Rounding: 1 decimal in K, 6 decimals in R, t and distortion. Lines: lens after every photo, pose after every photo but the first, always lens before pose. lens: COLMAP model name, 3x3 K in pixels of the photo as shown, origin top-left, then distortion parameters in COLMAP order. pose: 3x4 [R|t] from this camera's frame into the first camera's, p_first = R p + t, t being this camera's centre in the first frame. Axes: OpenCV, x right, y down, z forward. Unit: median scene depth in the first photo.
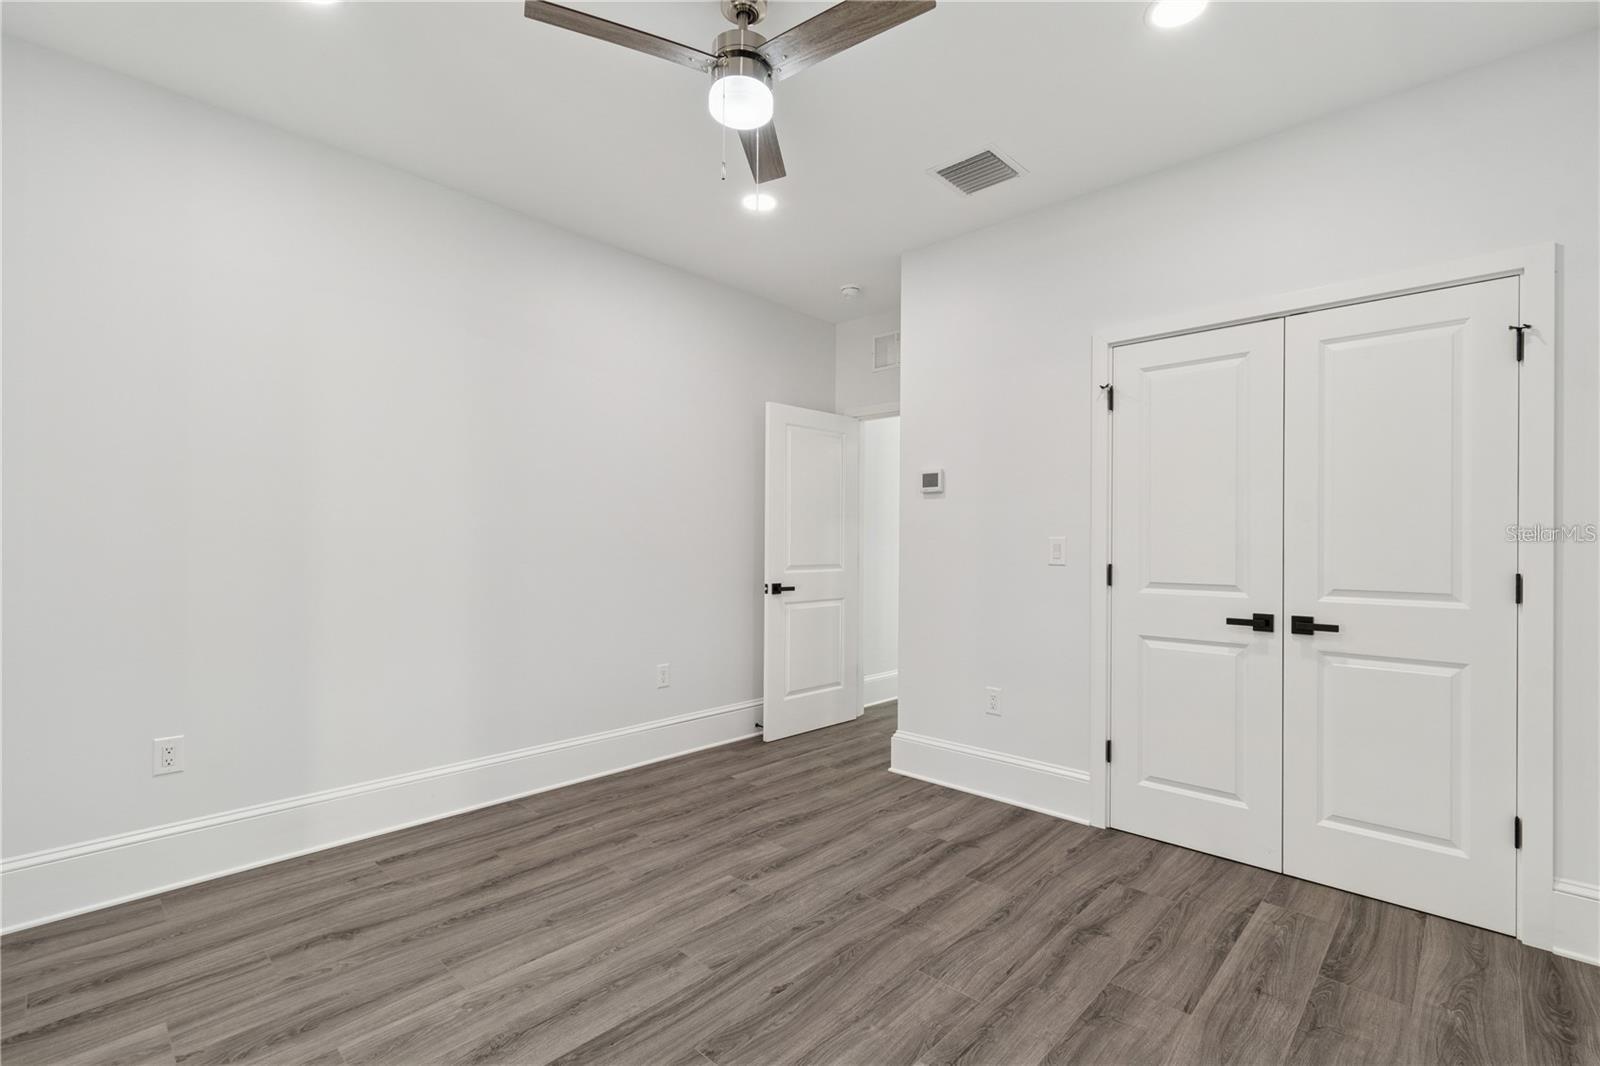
lens RADIAL K [[706.8, 0, 811.1], [0, 706.8, 539.3], [0, 0, 1]] dist [0.000729, 0.000138]
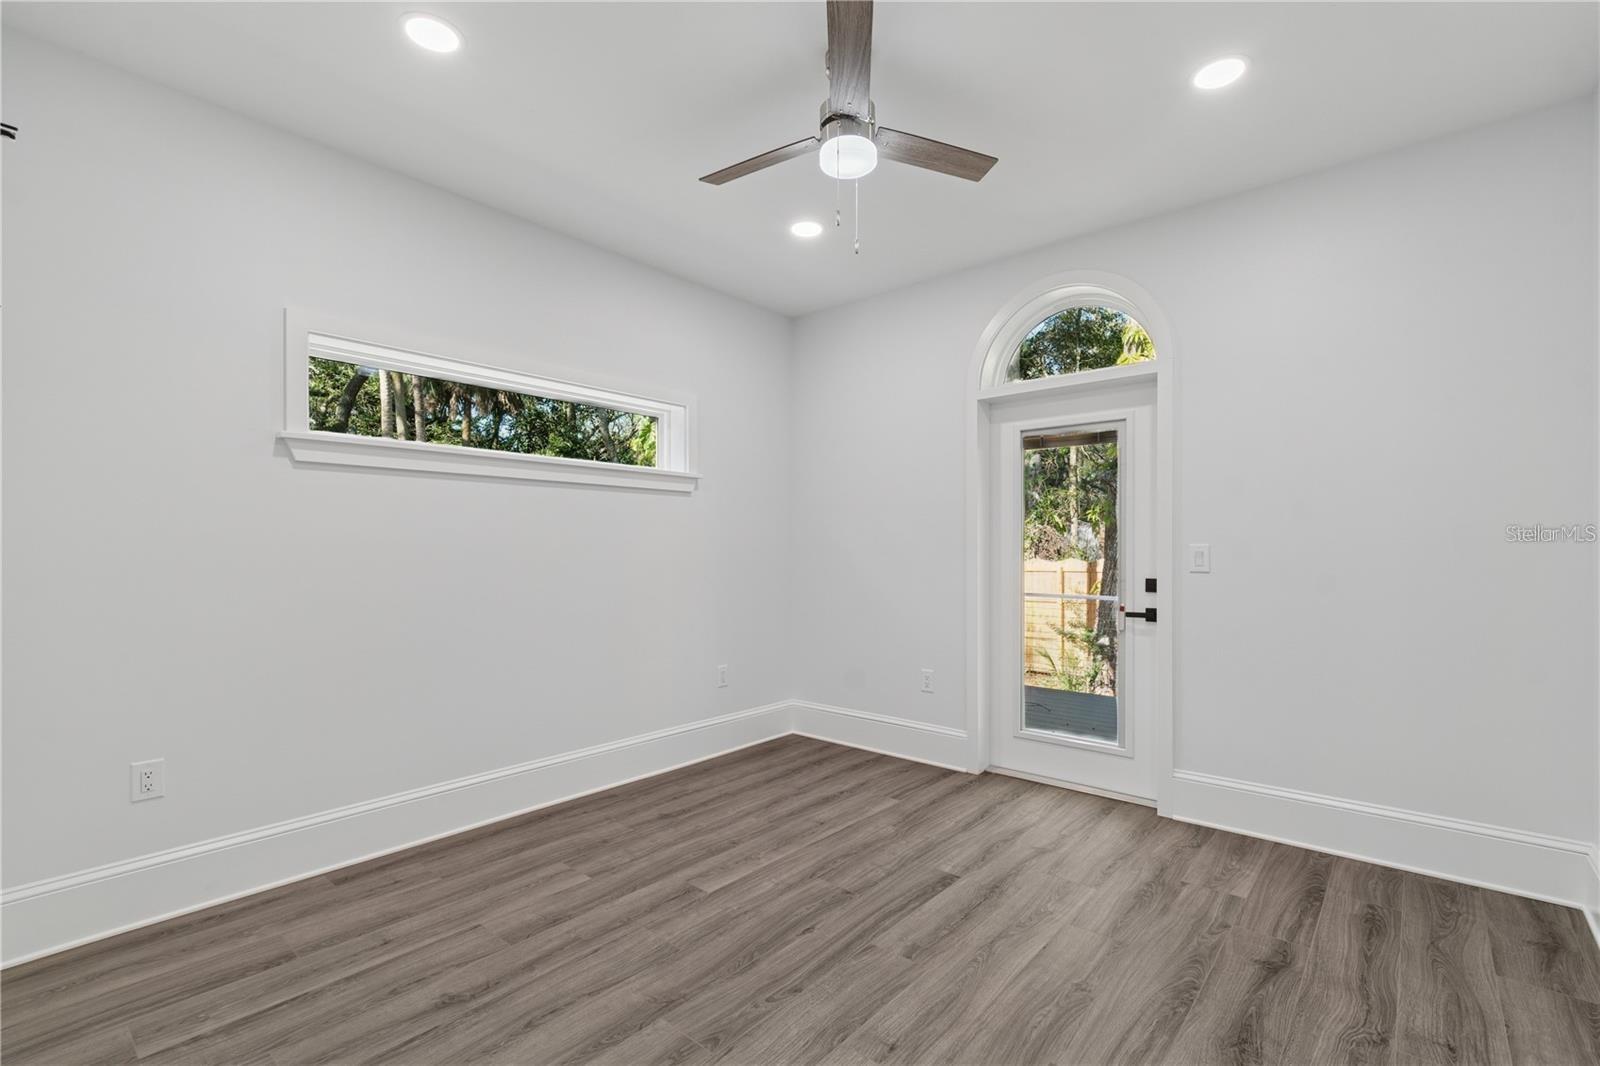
lens RADIAL K [[706.8, 0, 811.1], [0, 706.8, 539.3], [0, 0, 1]] dist [0.000729, 0.000138]
pose [[-0.998954, -0.006914, -0.045198, 0.006724], [-0.006268, 0.999876, -0.014431, 0.002532], [0.045293, -0.014133, -0.998874, 2.041579]]
